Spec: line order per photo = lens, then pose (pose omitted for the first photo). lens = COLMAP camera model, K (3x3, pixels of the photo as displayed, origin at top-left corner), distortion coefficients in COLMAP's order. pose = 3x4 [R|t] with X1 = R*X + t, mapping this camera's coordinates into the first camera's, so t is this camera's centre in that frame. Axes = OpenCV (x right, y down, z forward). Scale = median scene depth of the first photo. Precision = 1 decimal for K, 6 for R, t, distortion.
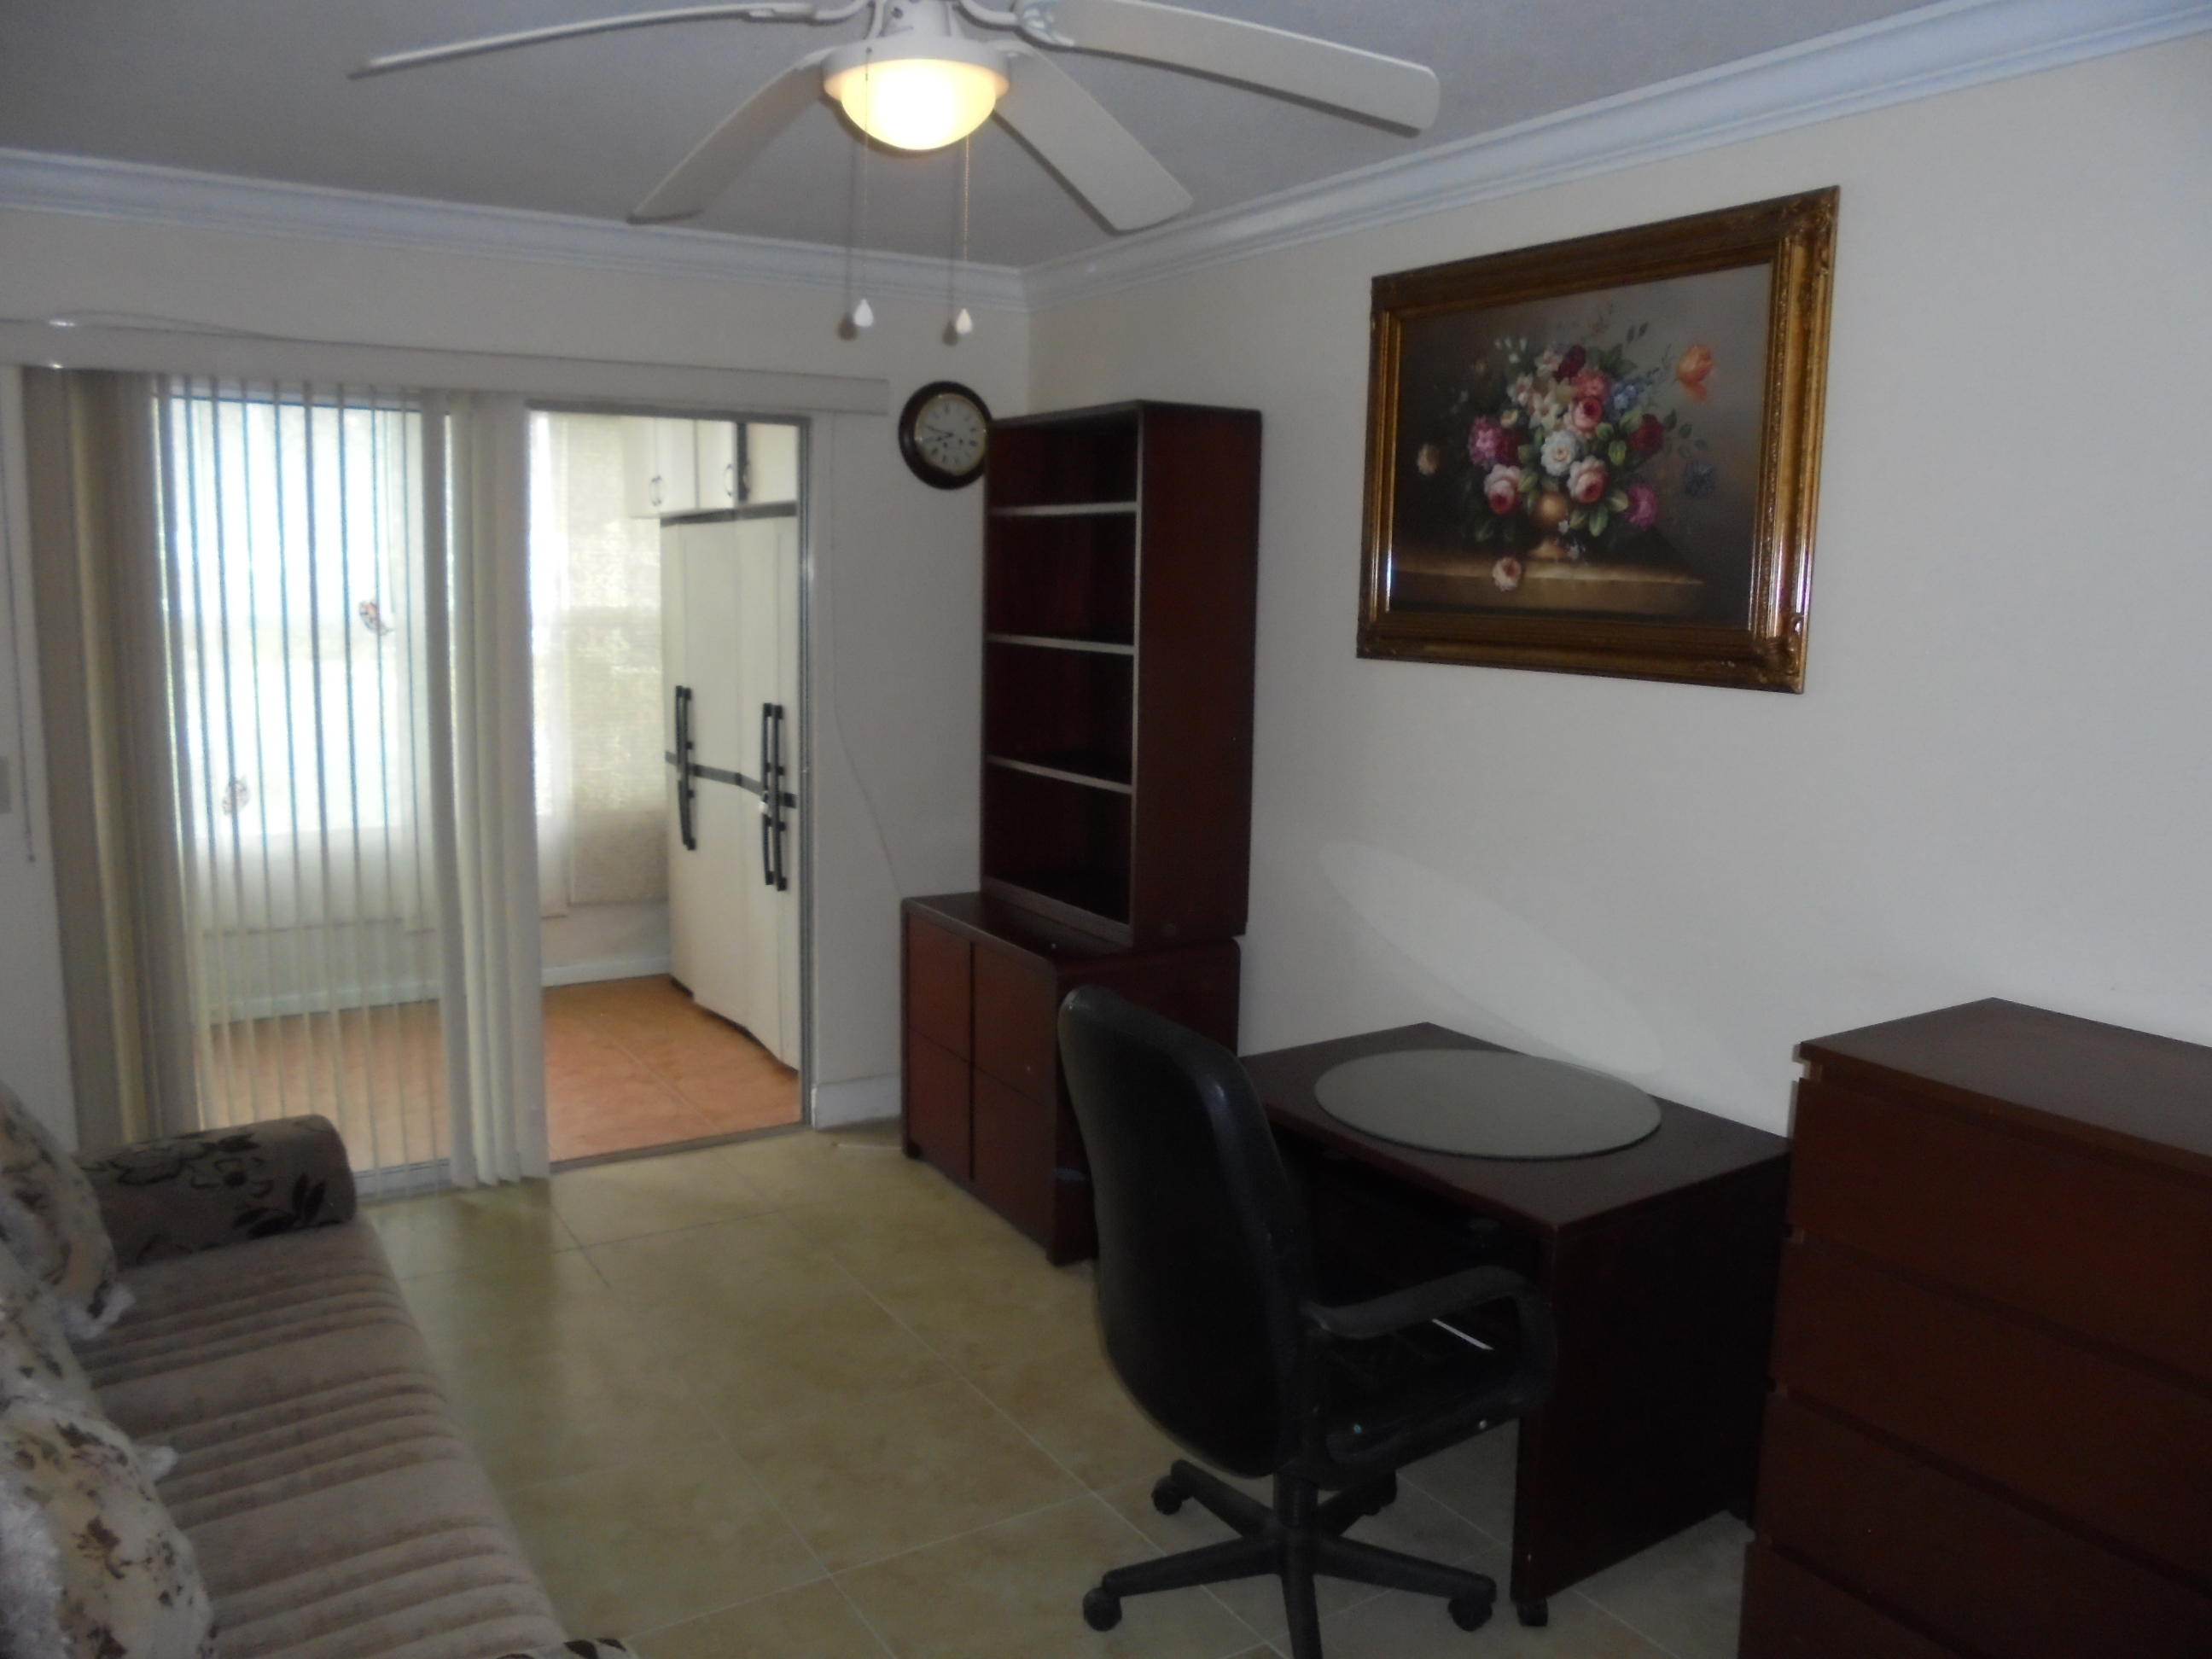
lens RADIAL K [[1665.1, 0, 1105.7], [0, 1665.1, 828.8], [0, 0, 1]] dist [-0.120863, 0.094823]
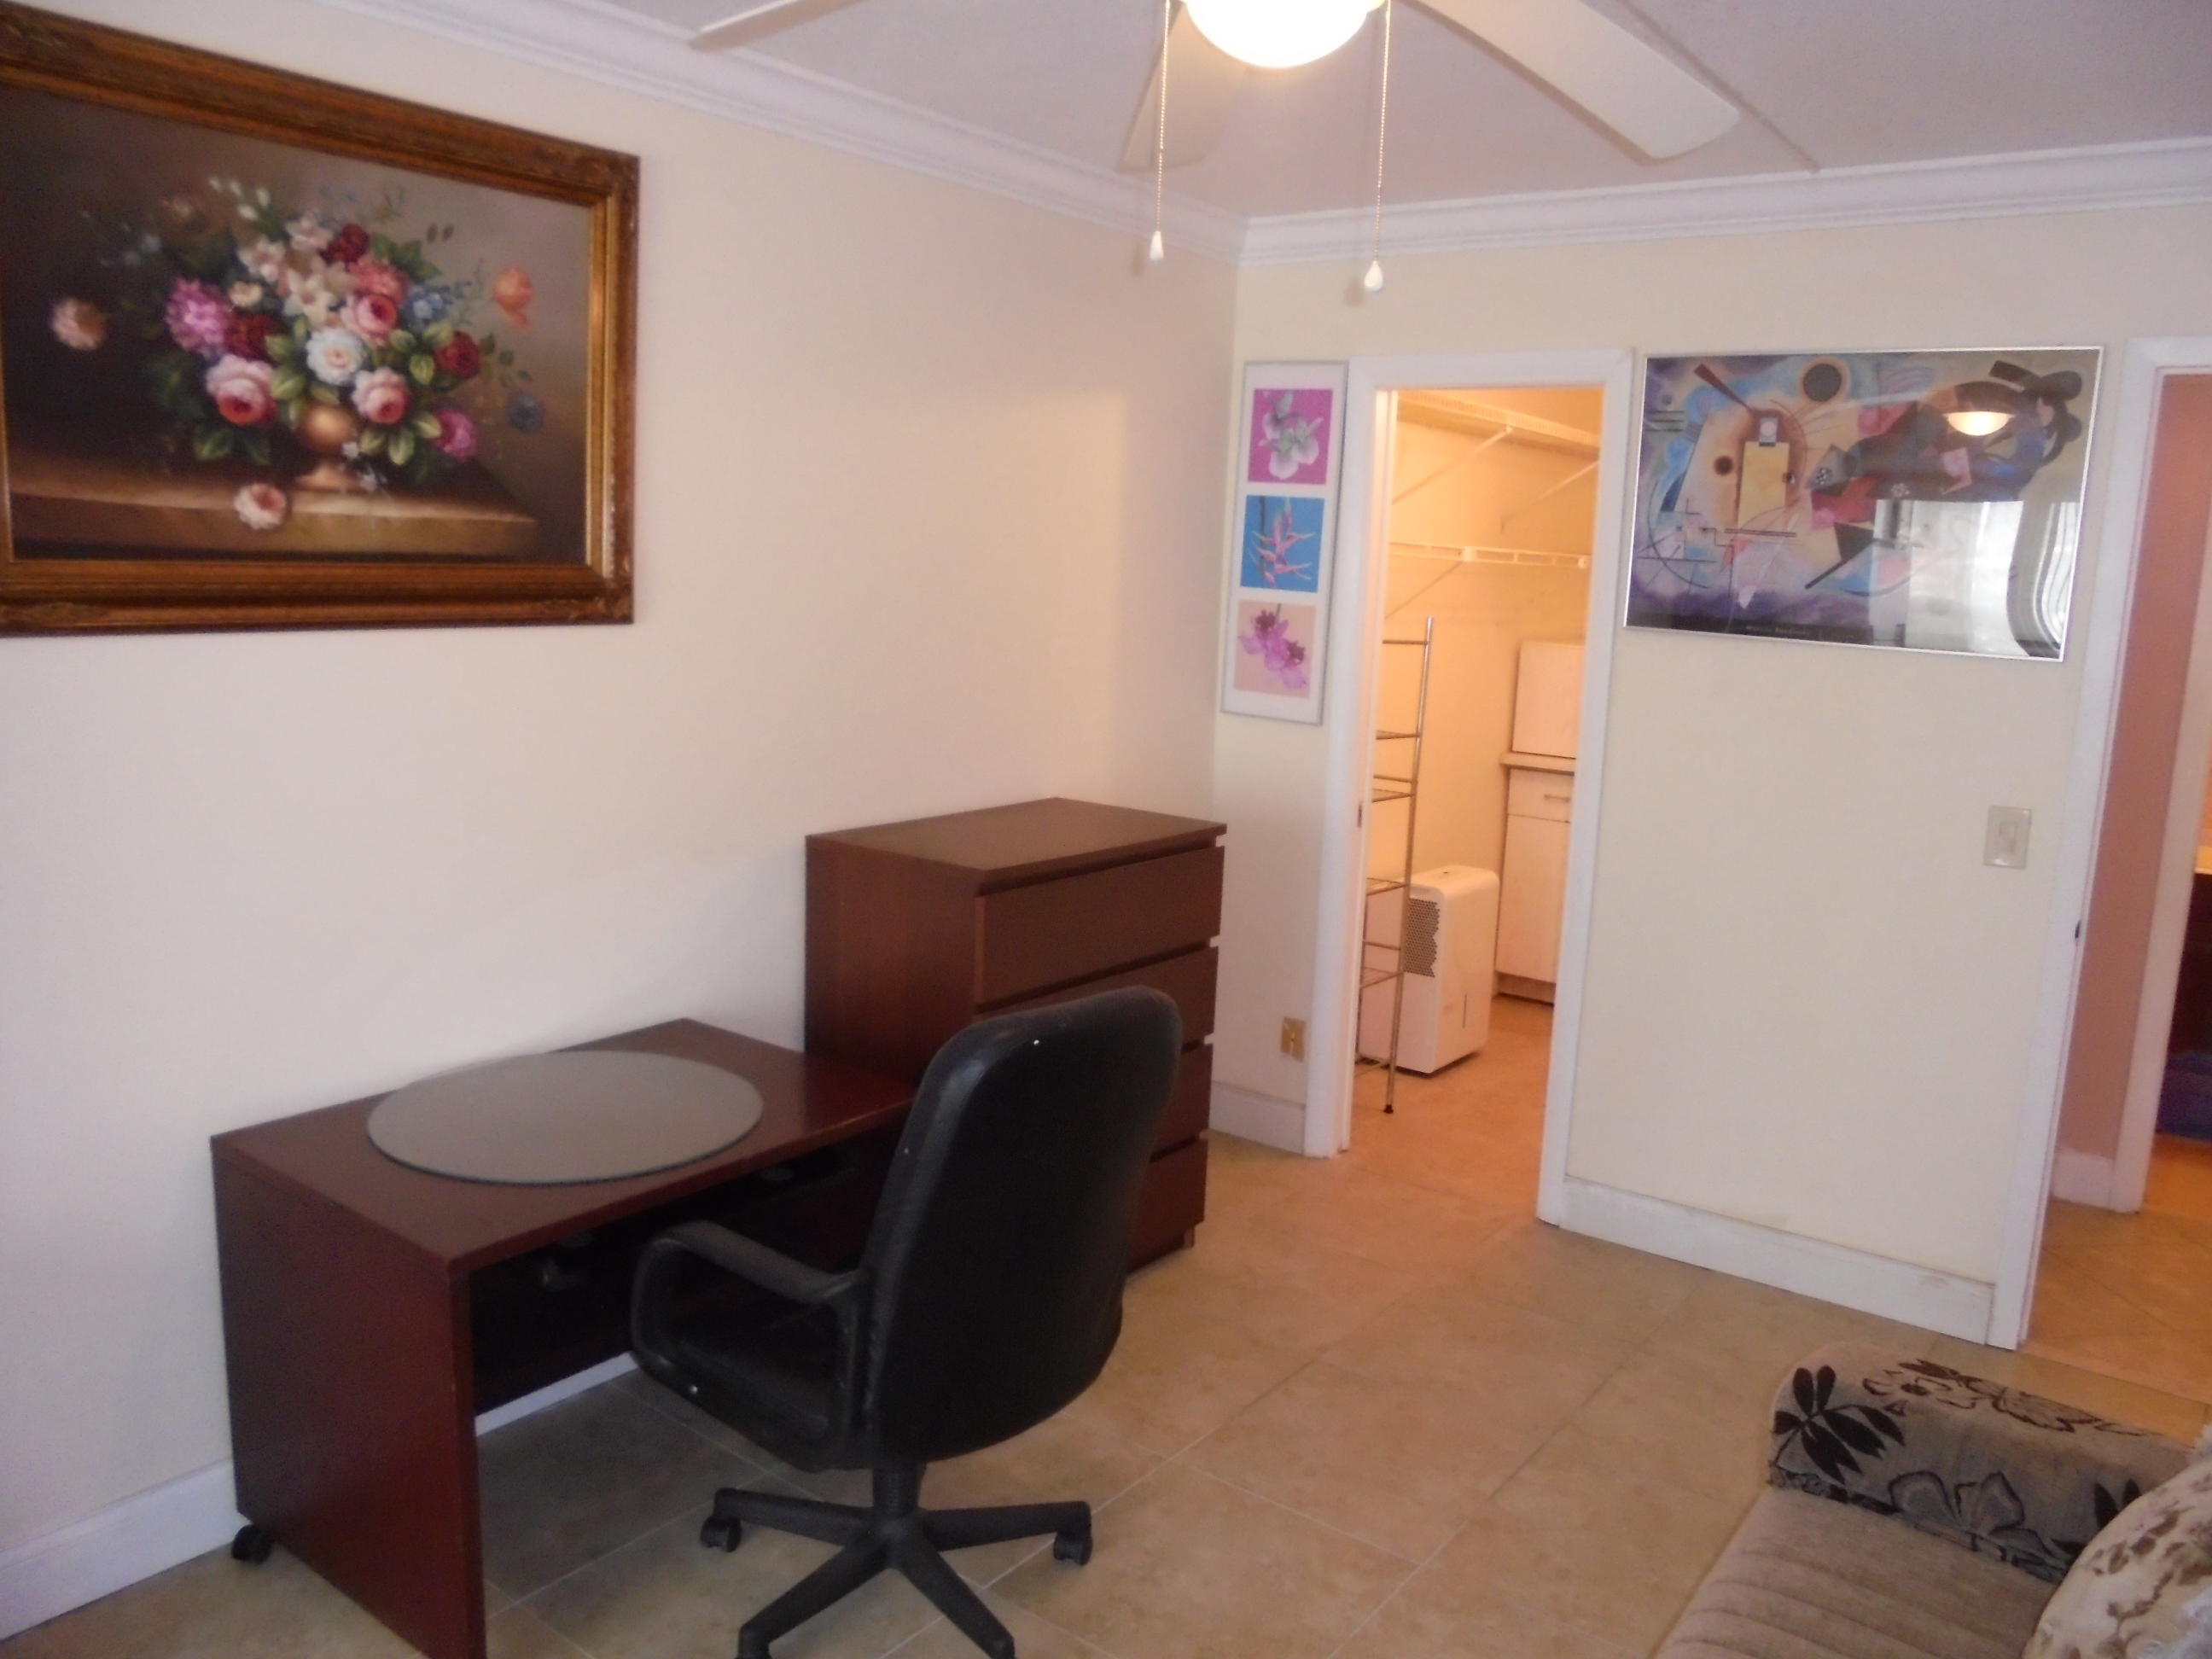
lens RADIAL K [[1665.1, 0, 1119.2], [0, 1665.1, 827.9], [0, 0, 1]] dist [-0.120863, 0.094823]
pose [[-0.362380, -0.204865, 0.909236, -0.624415], [0.076976, 0.965633, 0.248251, -0.172945], [-0.928846, 0.159950, -0.334156, 0.944605]]
